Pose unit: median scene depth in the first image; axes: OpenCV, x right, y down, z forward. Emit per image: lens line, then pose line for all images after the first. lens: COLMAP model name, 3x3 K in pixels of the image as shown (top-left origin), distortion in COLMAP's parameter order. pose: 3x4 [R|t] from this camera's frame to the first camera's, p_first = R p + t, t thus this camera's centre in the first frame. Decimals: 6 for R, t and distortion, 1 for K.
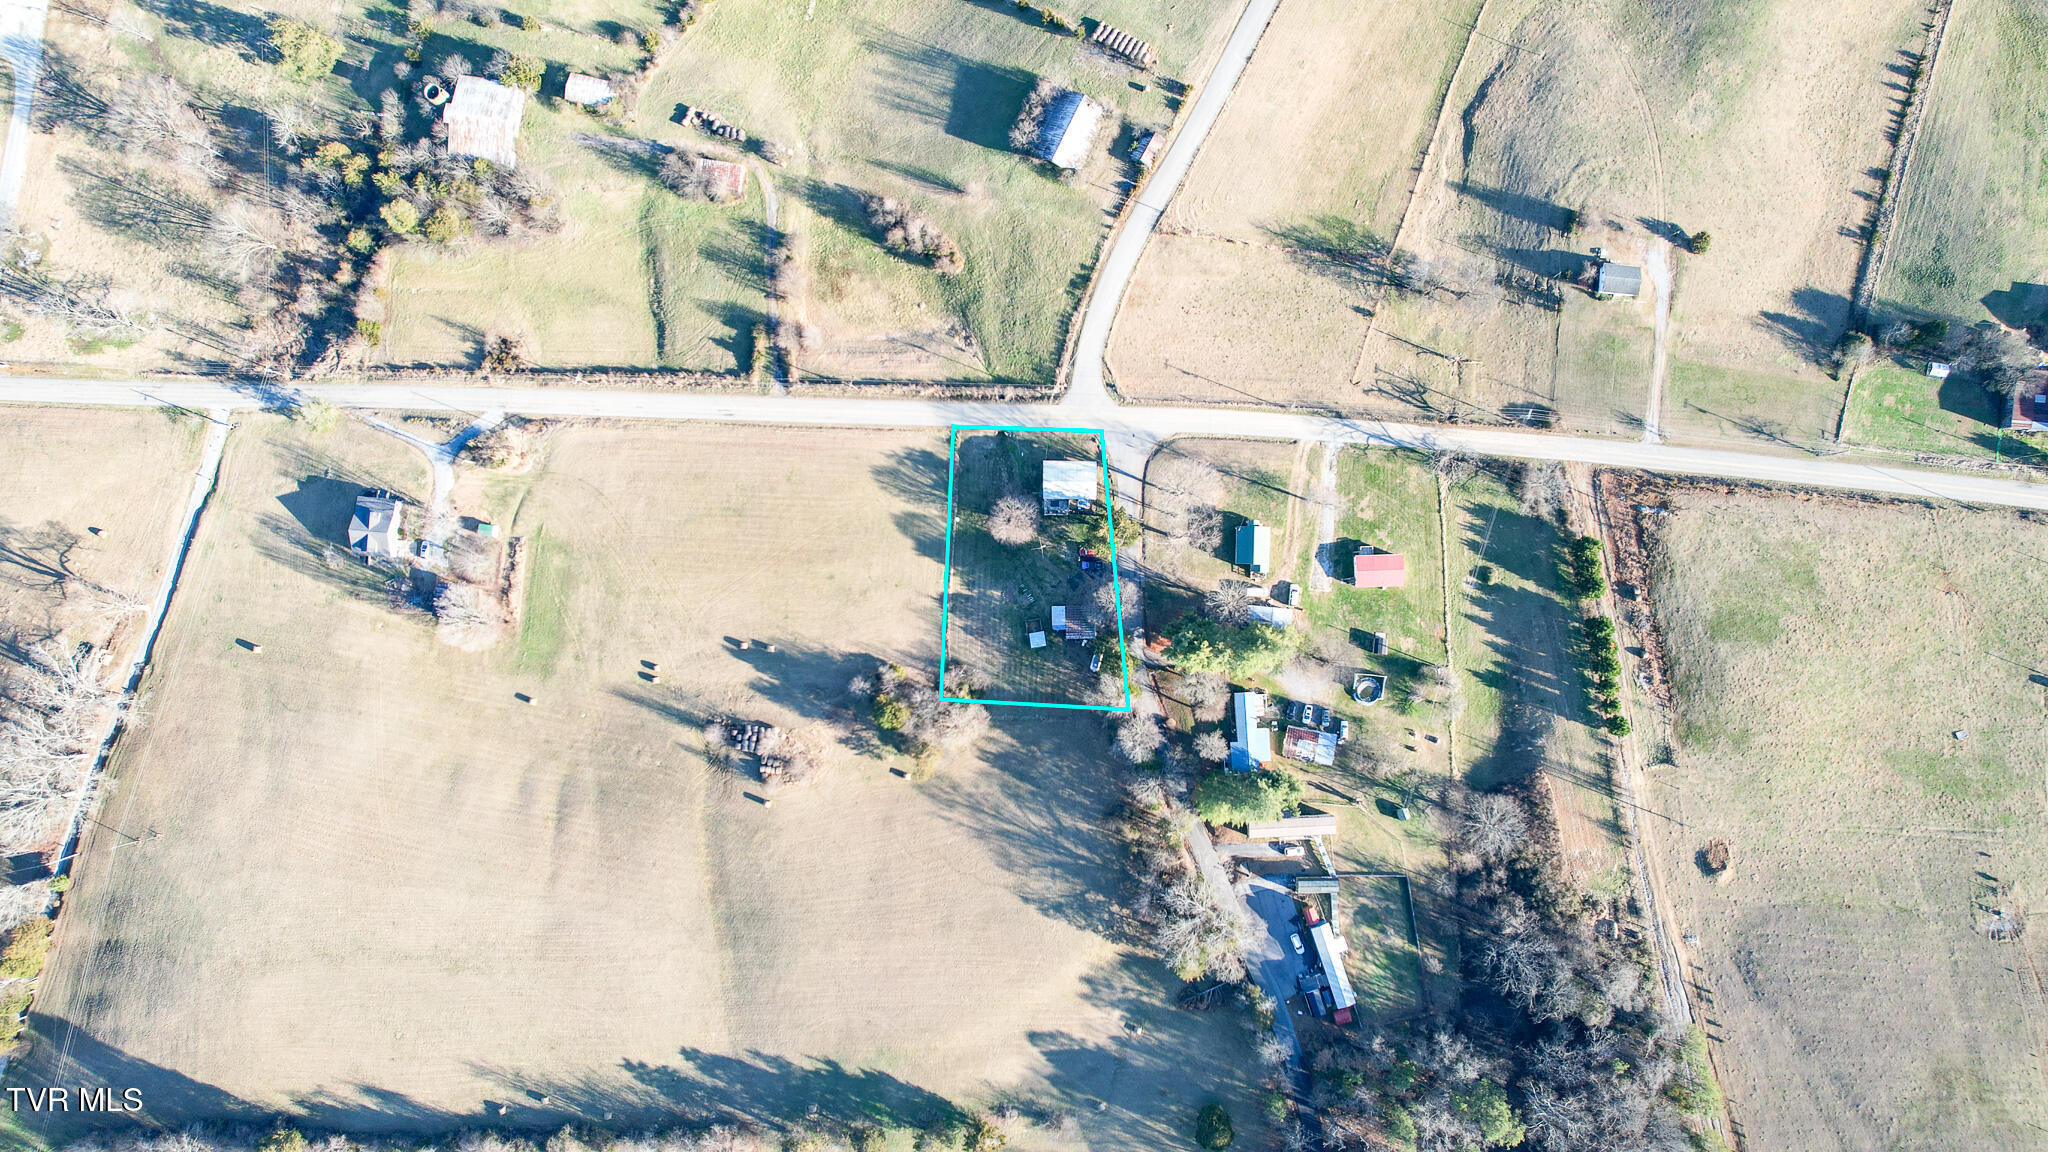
lens RADIAL K [[1308.7, 0, 1019.8], [0, 1308.7, 579.0], [0, 0, 1]] dist [-0.065364, 0.056466]
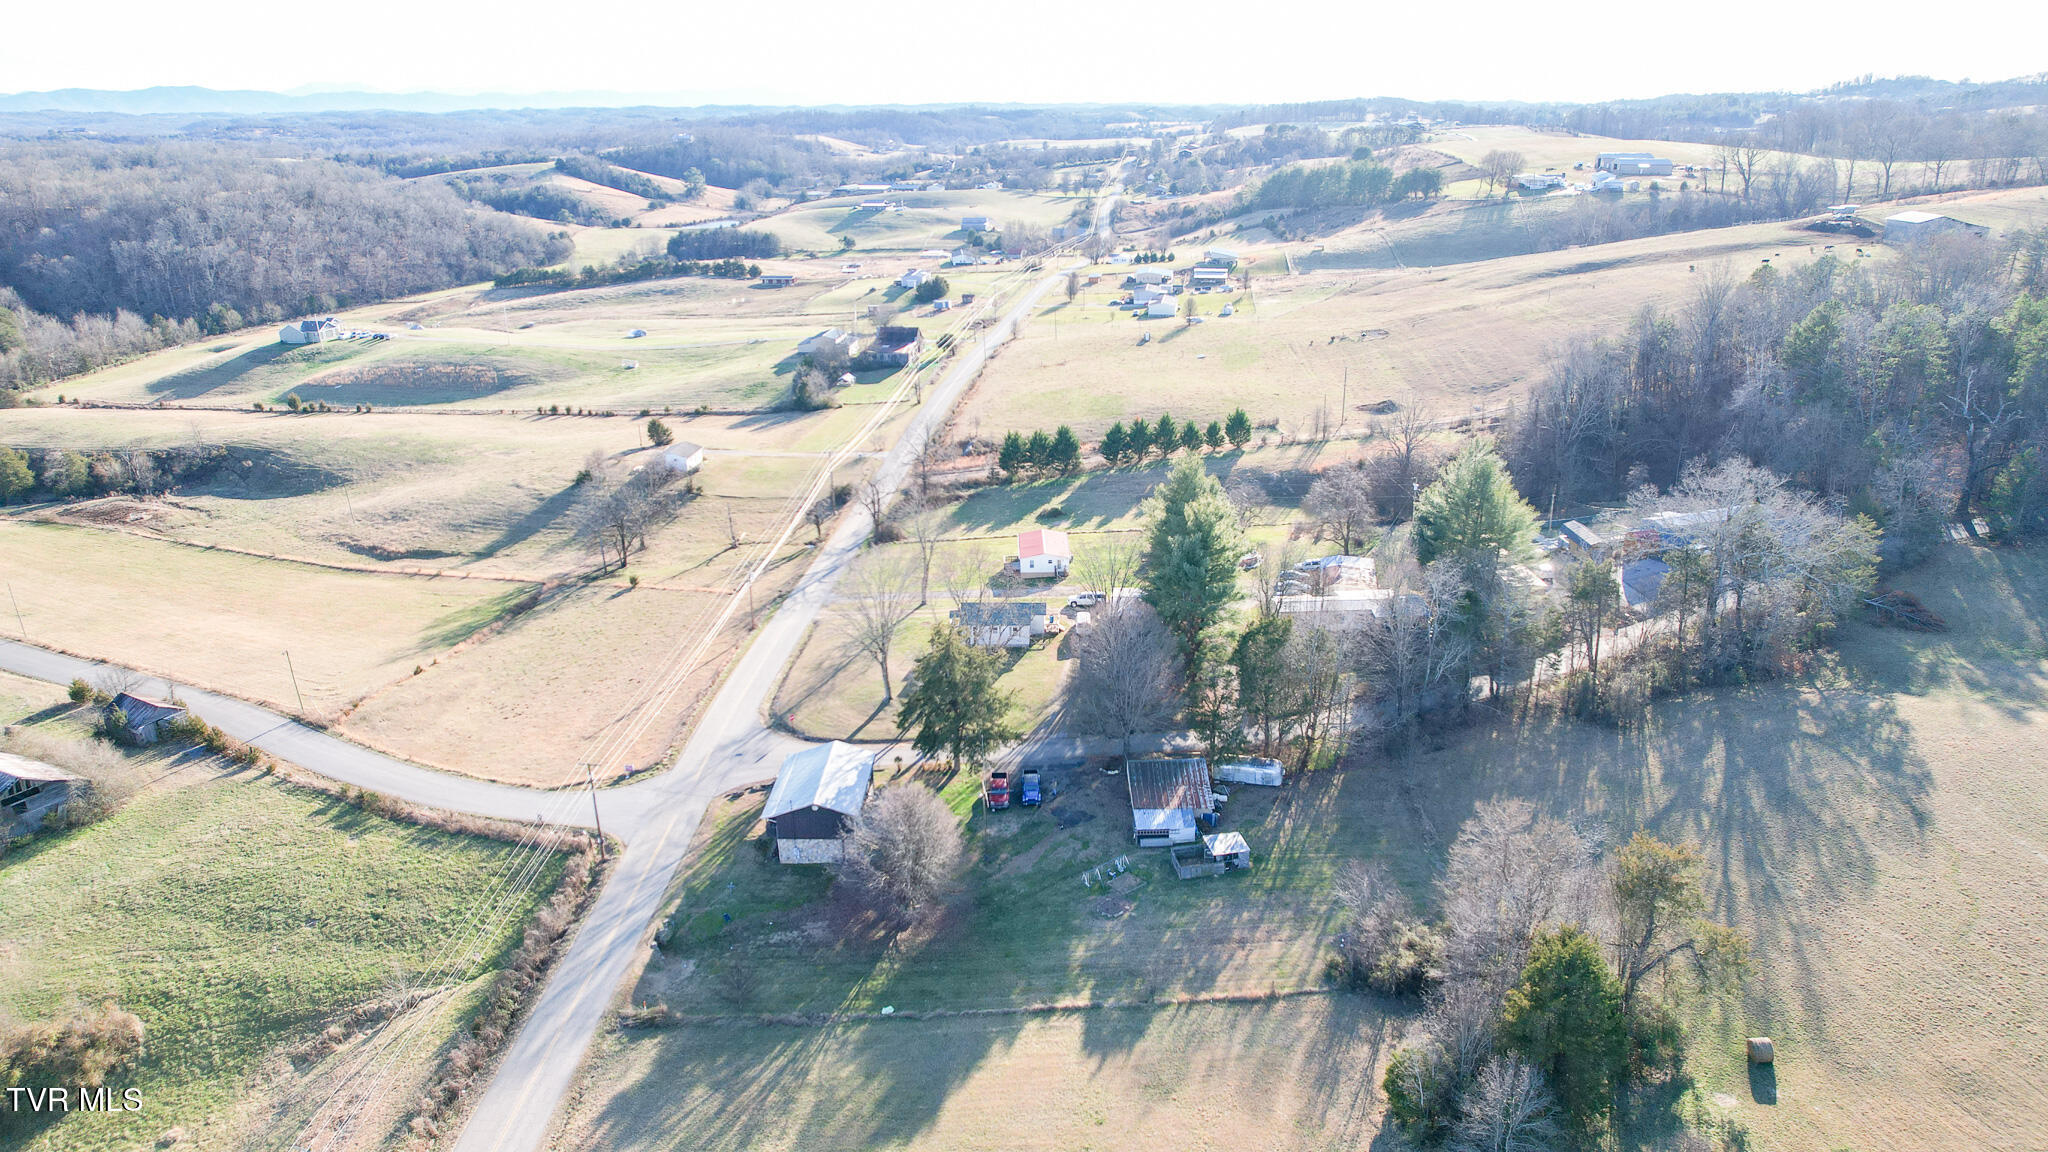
lens RADIAL K [[1308.7, 0, 1019.8], [0, 1308.7, 579.0], [0, 0, 1]] dist [-0.065364, 0.056466]
pose [[0.015777, -0.345298, 0.938361, -0.315143], [0.999875, 0.005764, -0.014690, -0.008309], [-0.000337, 0.938475, 0.345346, 0.791631]]
